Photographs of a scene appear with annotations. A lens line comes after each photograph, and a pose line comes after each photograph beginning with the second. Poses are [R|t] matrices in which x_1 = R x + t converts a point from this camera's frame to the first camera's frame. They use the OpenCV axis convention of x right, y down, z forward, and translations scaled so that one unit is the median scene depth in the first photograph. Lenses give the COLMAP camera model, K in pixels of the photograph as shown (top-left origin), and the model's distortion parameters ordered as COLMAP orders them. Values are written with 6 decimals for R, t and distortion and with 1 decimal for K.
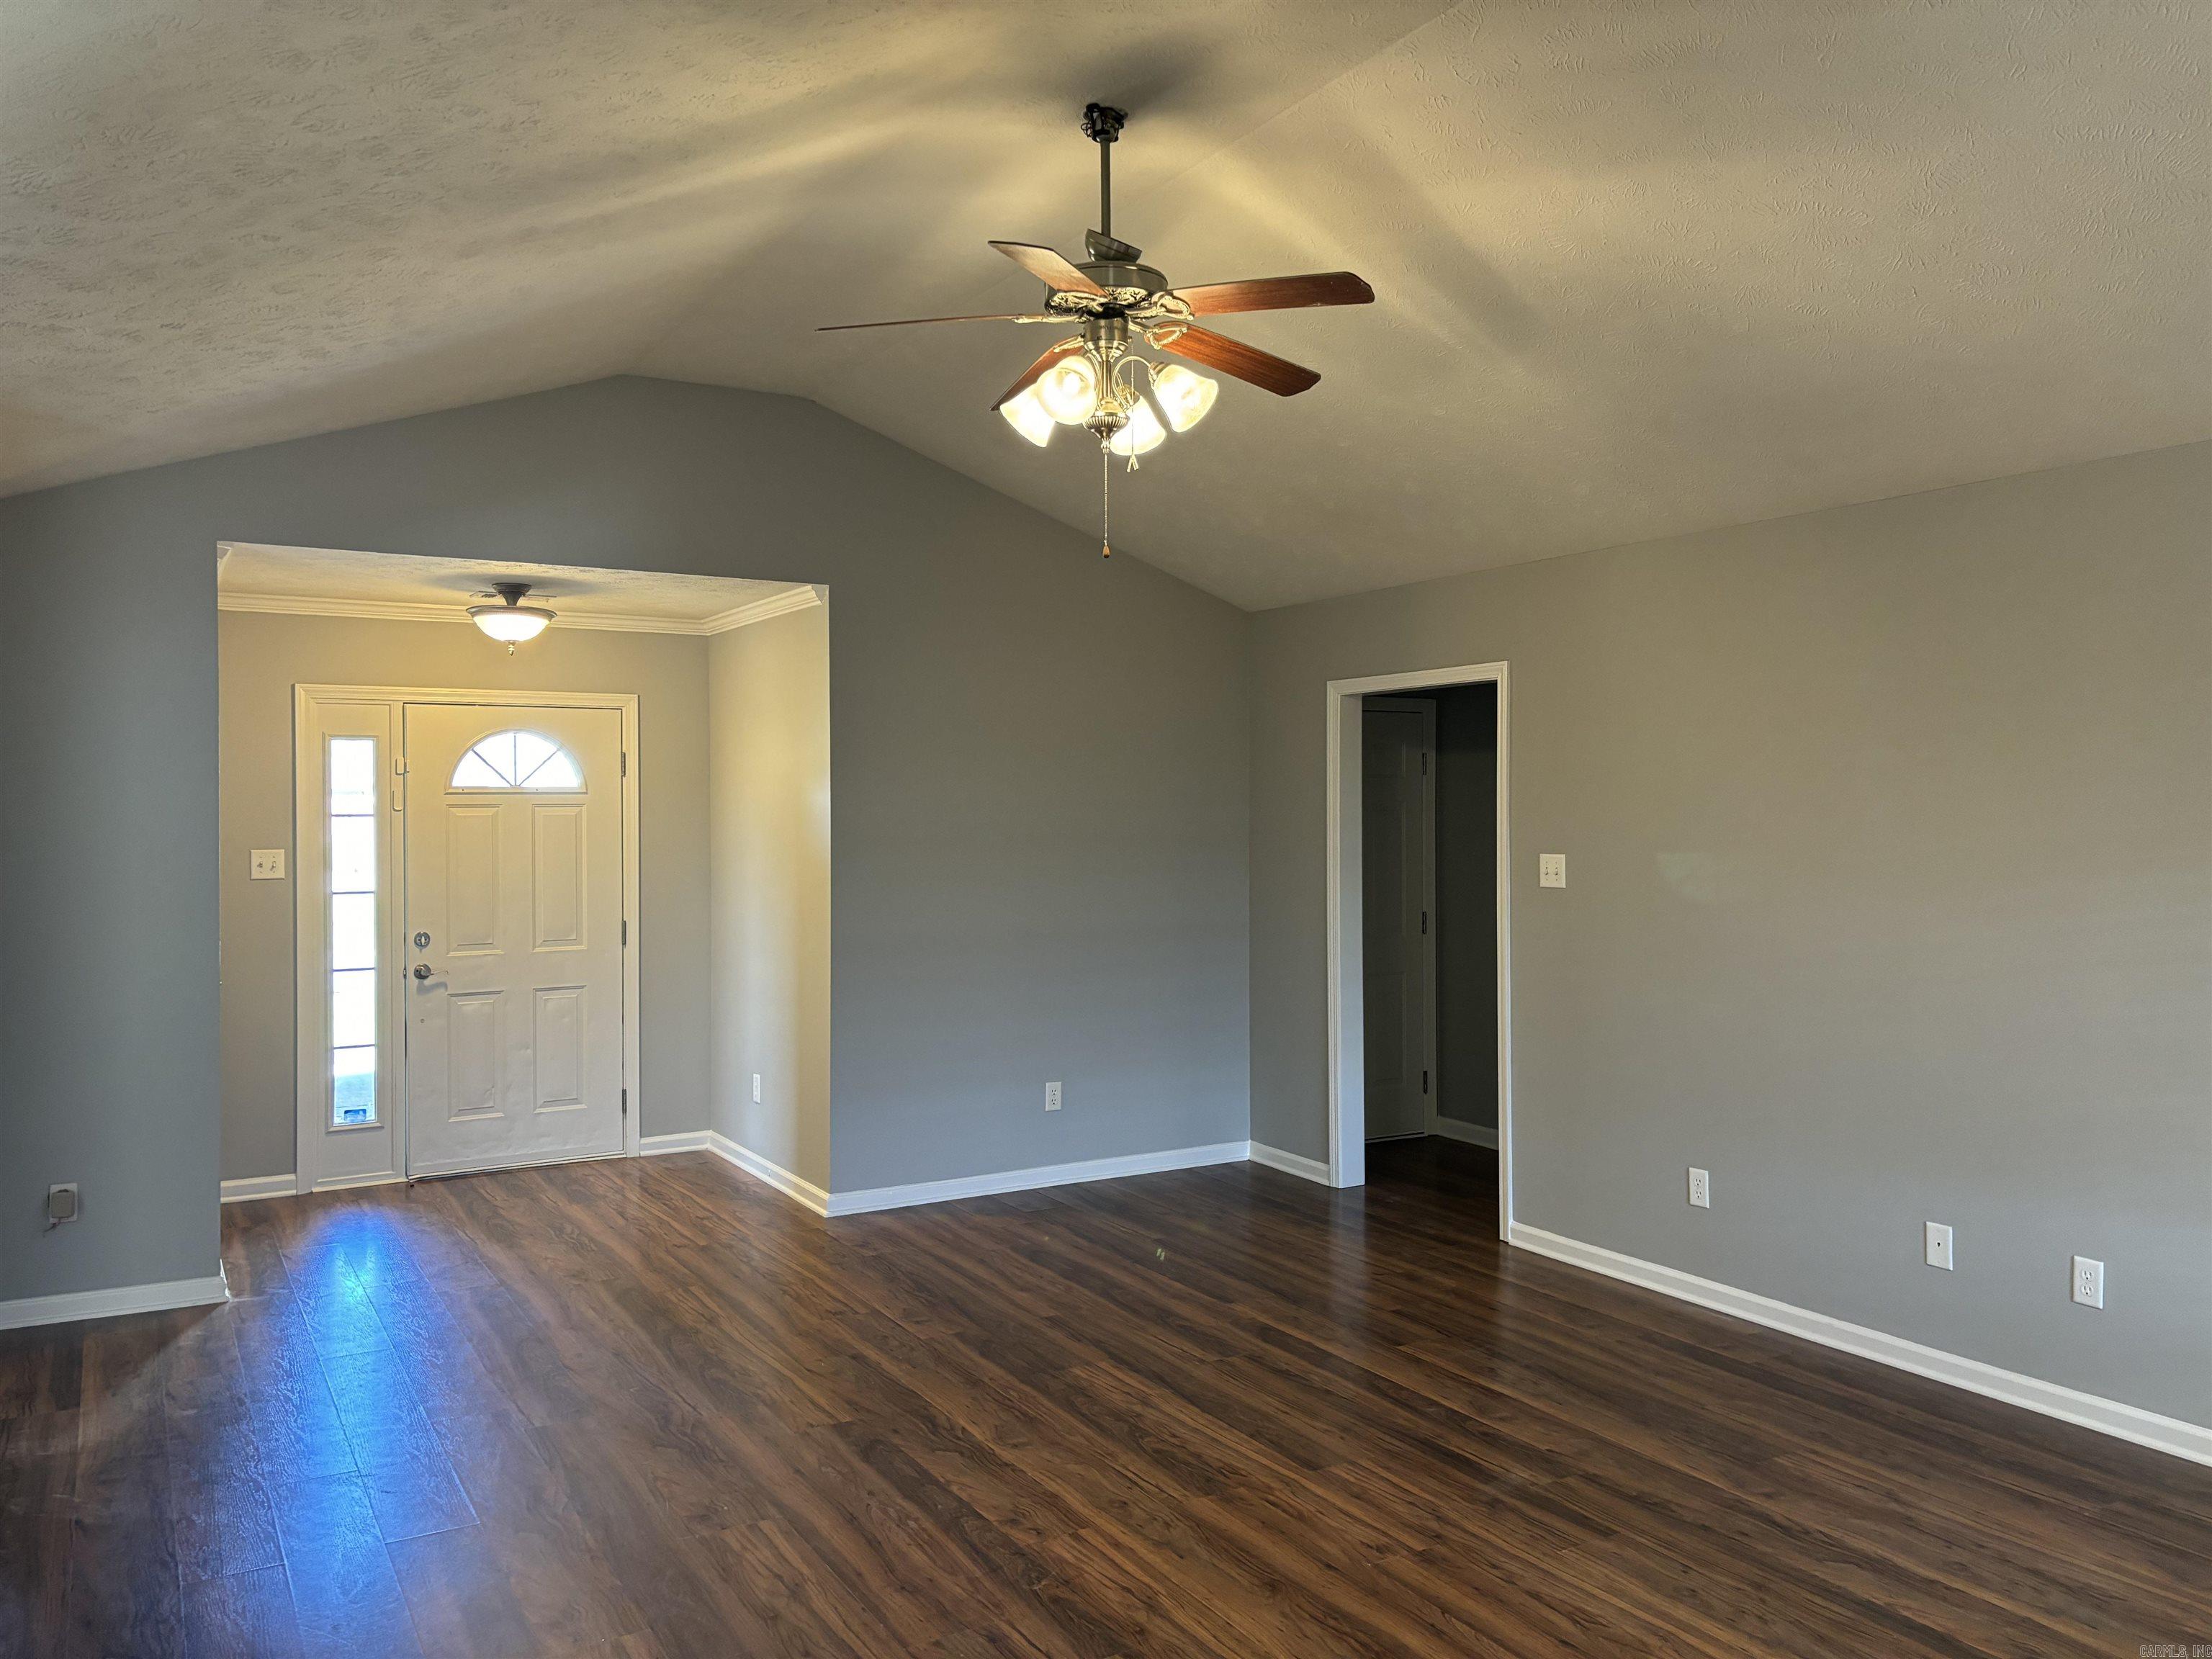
lens RADIAL K [[1675.2, 0, 1109.1], [0, 1675.2, 825.8], [0, 0, 1]] dist [0.053257, -0.055937]
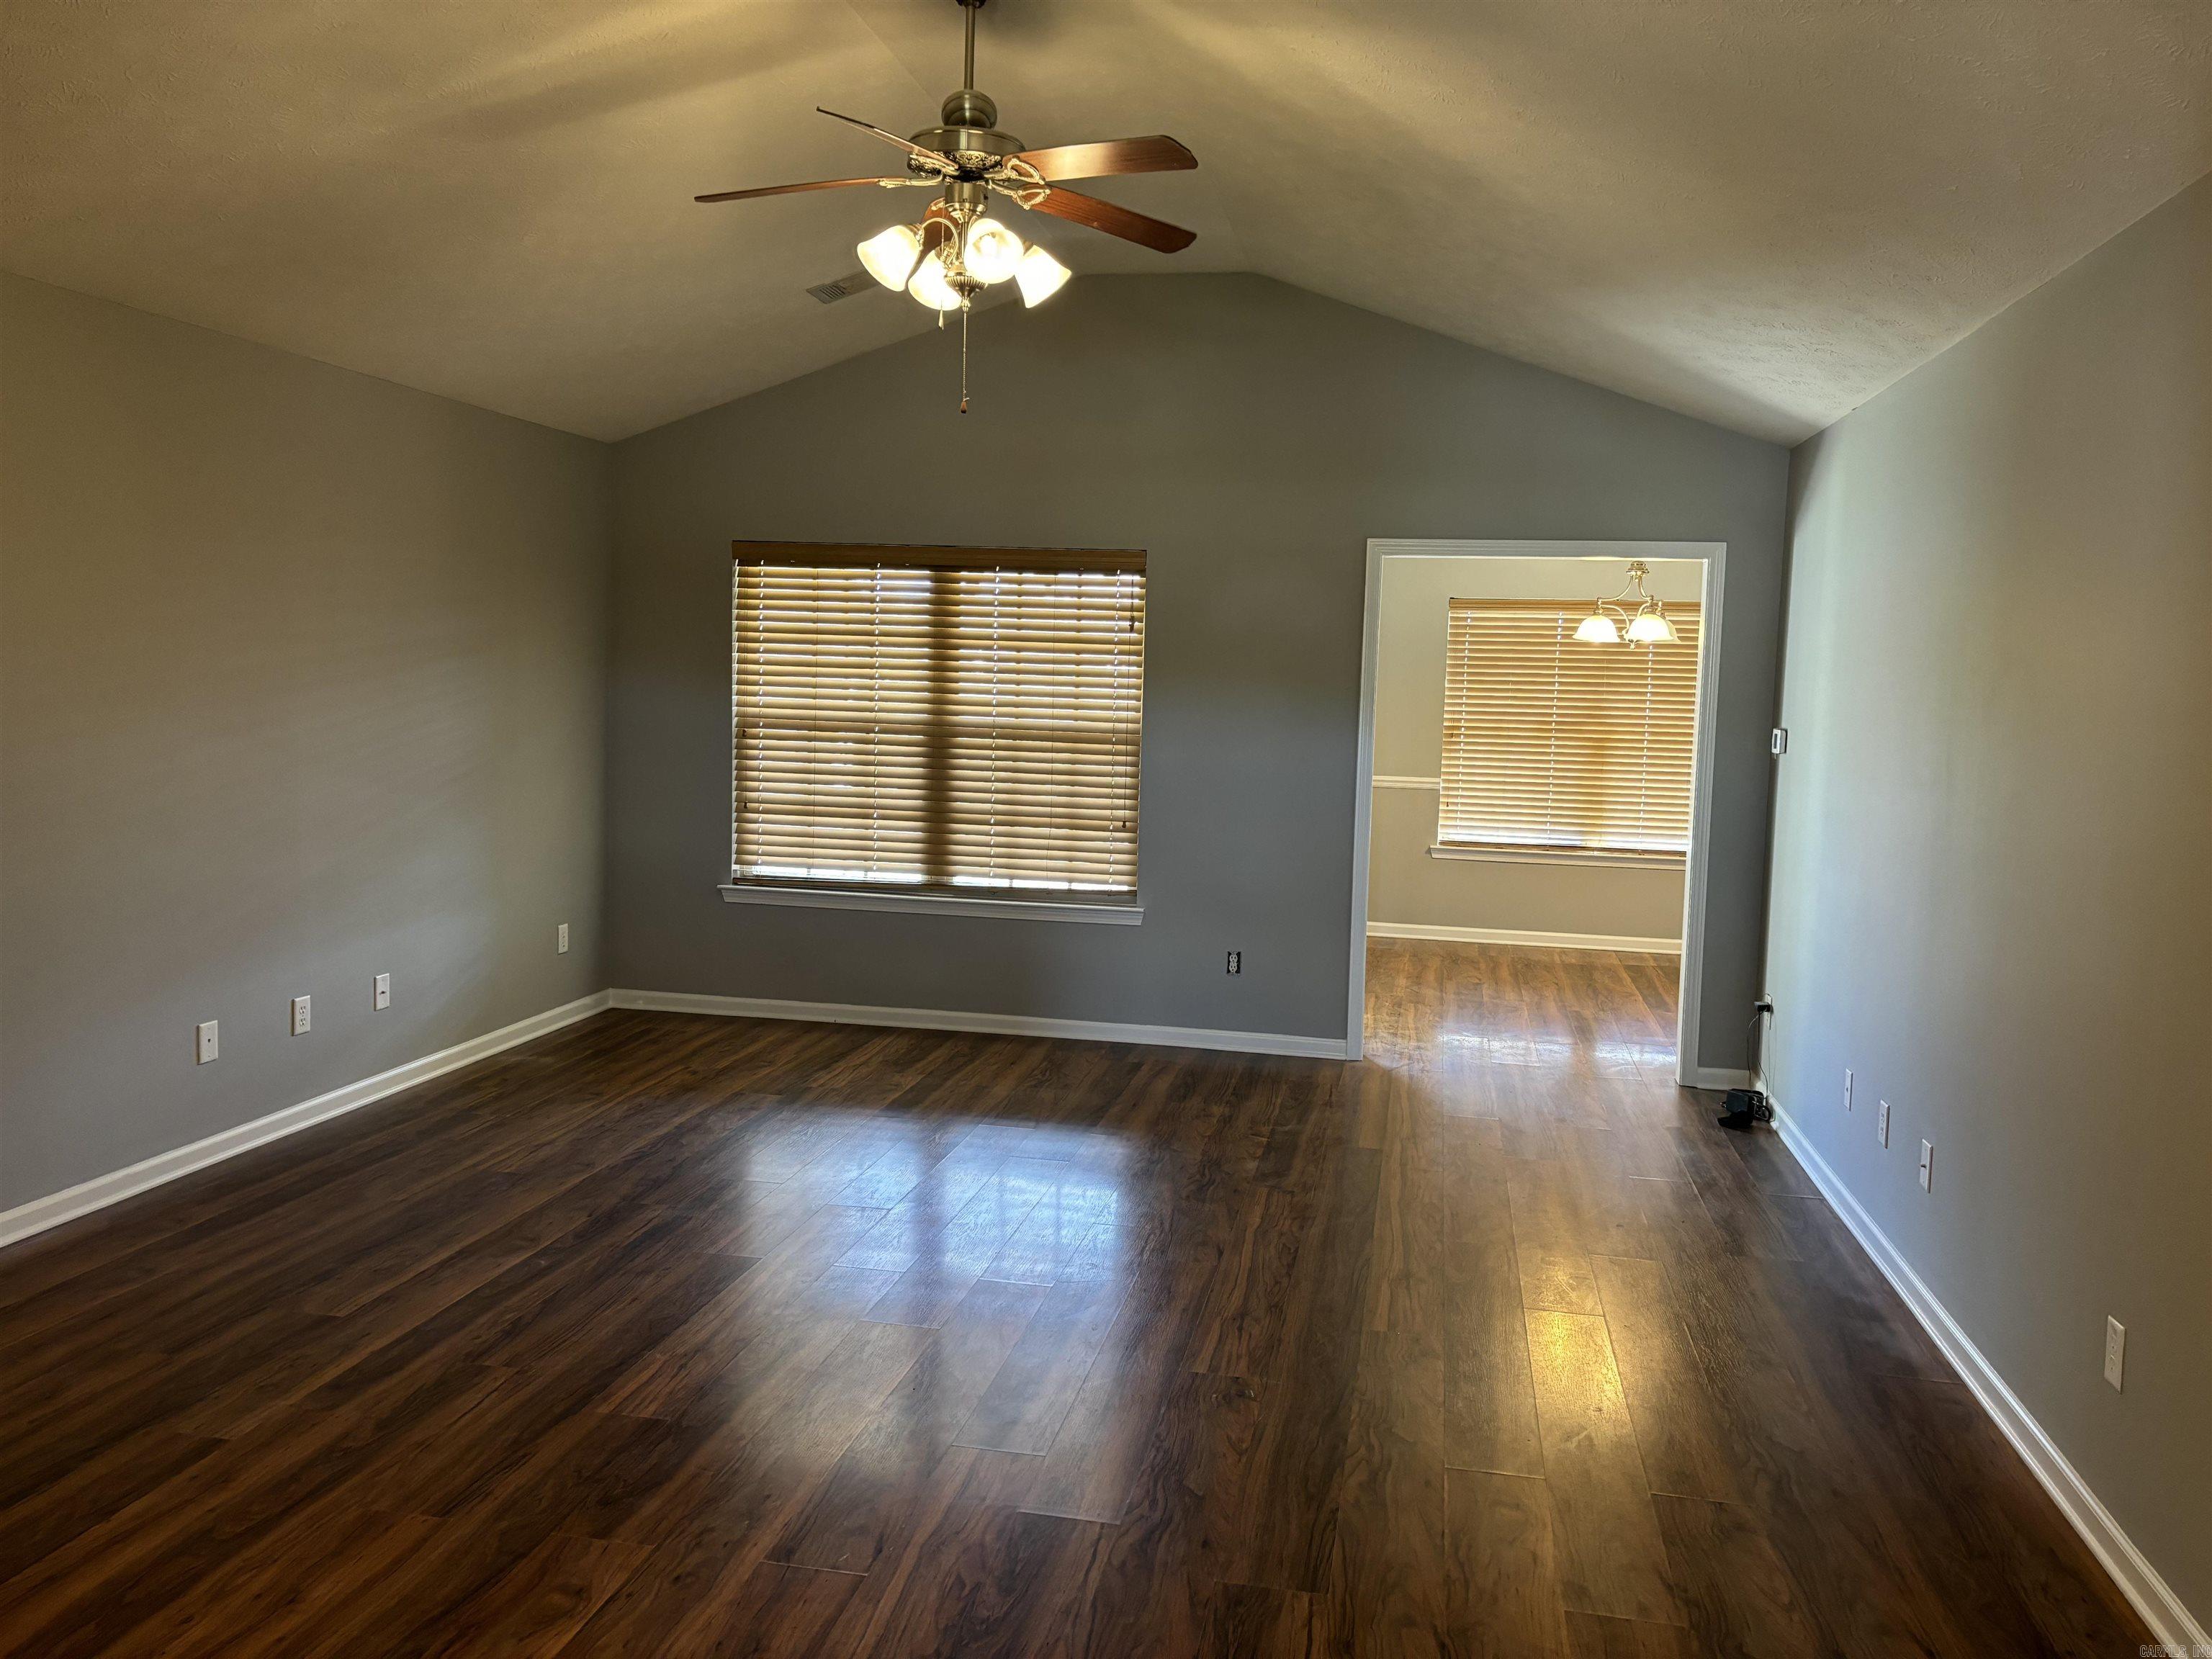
lens RADIAL K [[1675.2, 0, 1118.1], [0, 1675.2, 837.2], [0, 0, 1]] dist [0.053257, -0.055937]
pose [[-0.752368, -0.082504, 0.653557, -0.626191], [-0.019636, 0.994494, 0.102938, -0.004435], [-0.658451, 0.064613, -0.749845, 1.385877]]
